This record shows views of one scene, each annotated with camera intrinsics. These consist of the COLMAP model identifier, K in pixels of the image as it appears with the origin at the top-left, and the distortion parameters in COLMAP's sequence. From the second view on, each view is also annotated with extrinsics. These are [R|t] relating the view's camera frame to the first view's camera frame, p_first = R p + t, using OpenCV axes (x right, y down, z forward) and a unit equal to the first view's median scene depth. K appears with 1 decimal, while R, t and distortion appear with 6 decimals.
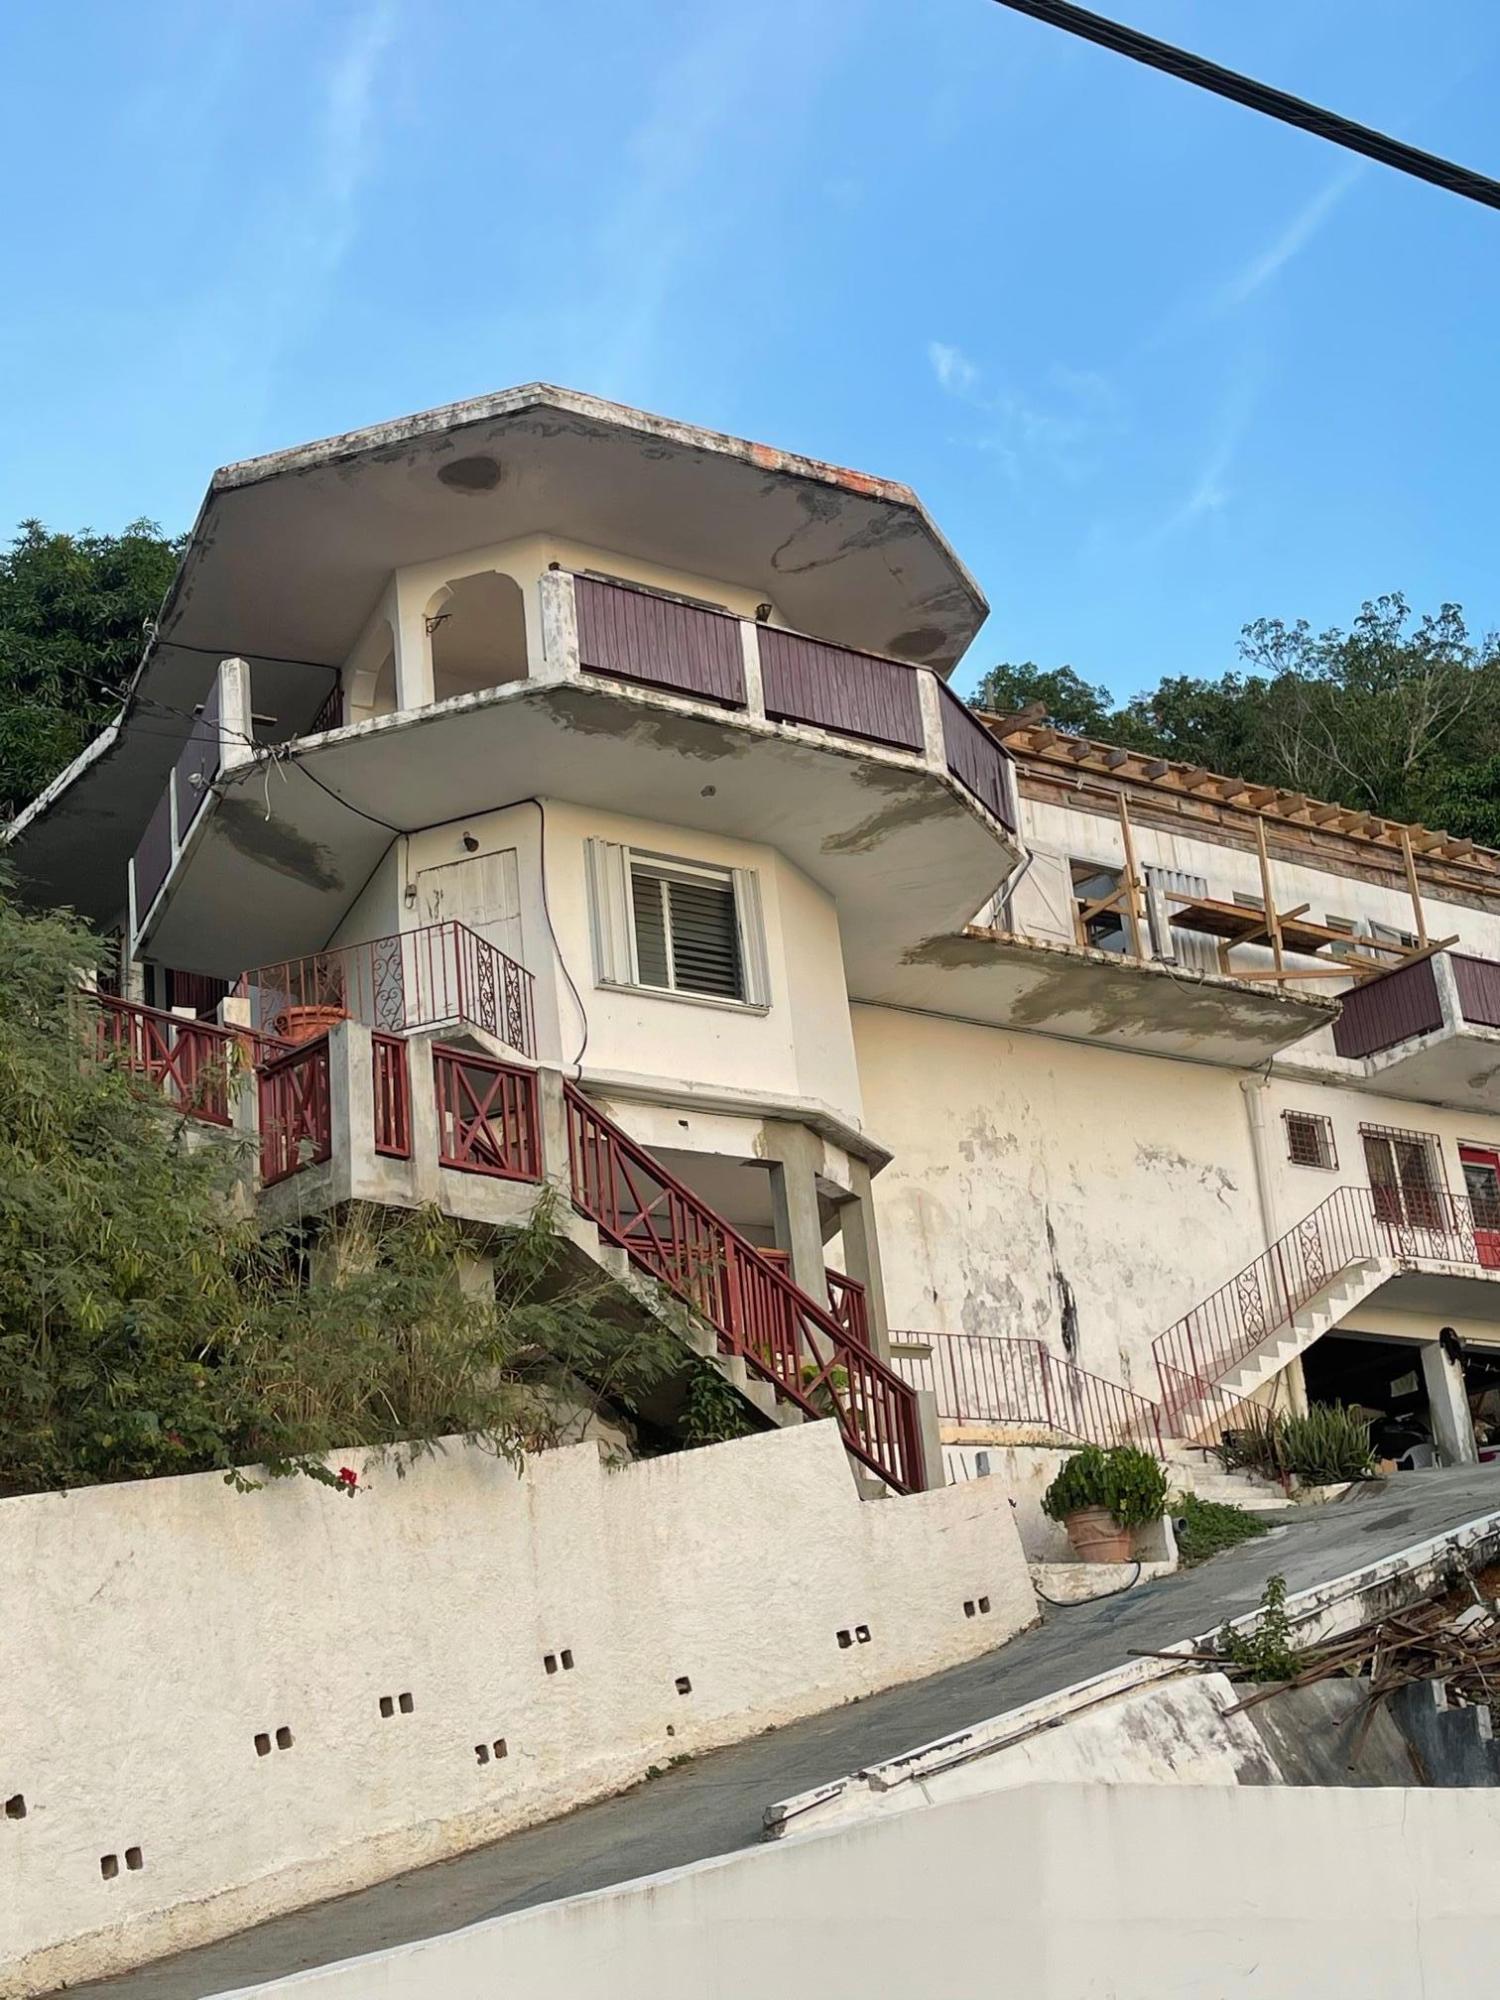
lens RADIAL K [[2729.3, 0, 748.2], [0, 2729.3, 999.2], [0, 0, 1]] dist [0.003746, 0.000000]
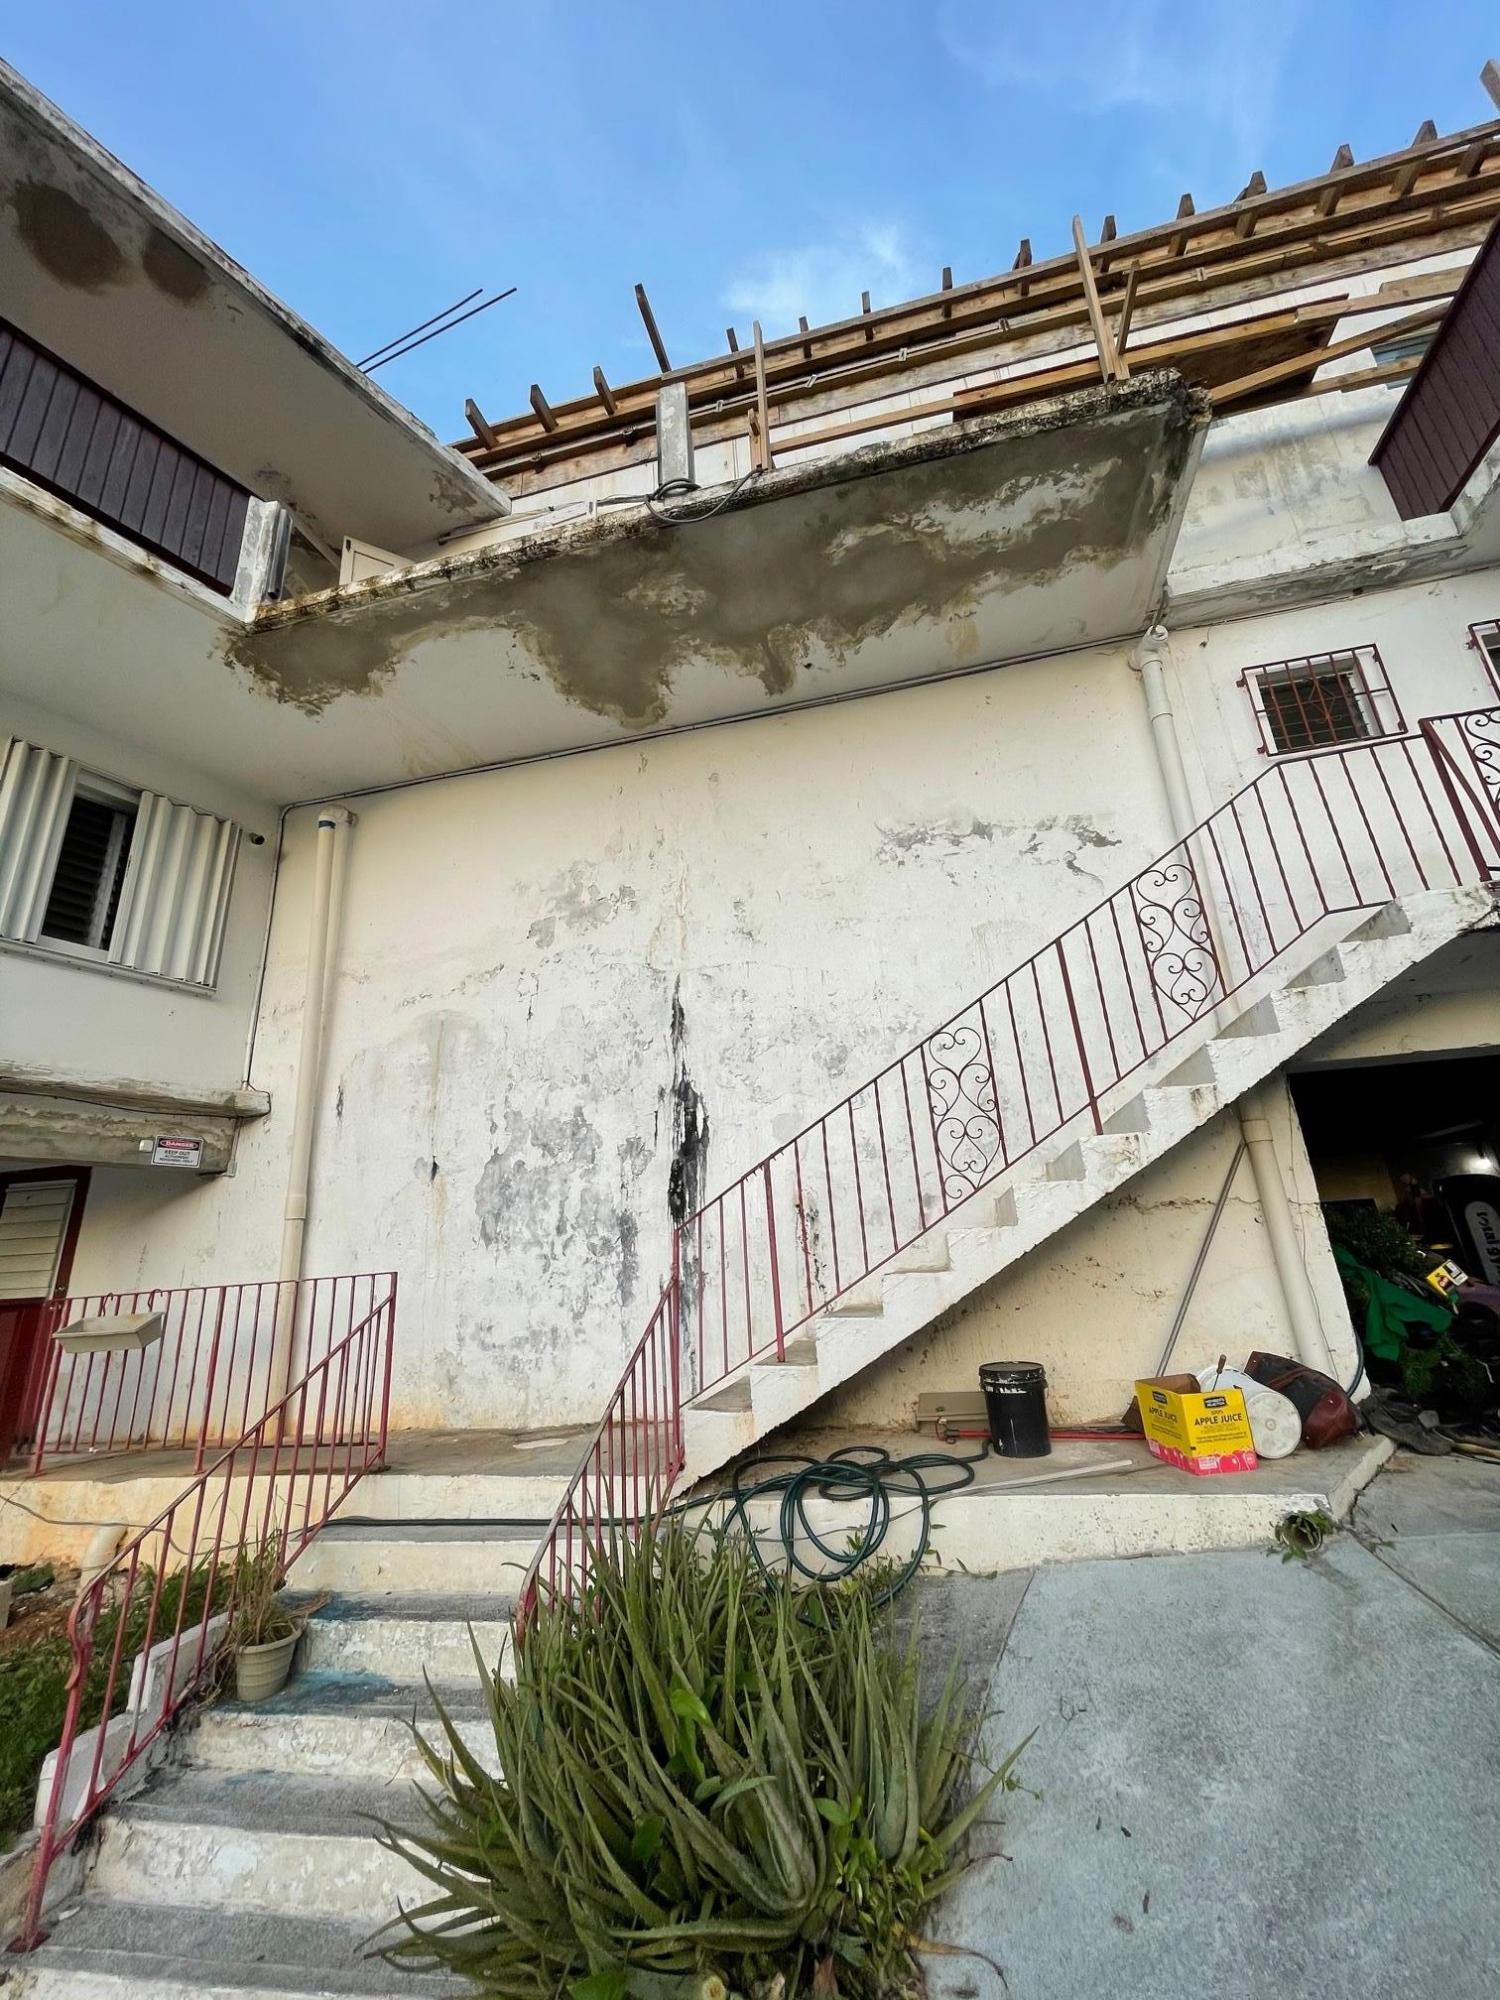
lens RADIAL K [[816.0, 0, 751.8], [0, 816.0, 1000.6], [0, 0, 1]] dist [-0.000432, -0.000013]
pose [[0.669753, -0.192912, -0.717089, 0.262132], [0.273916, 0.961749, -0.002897, 0.087383], [0.690218, -0.194482, 0.696976, 0.888767]]
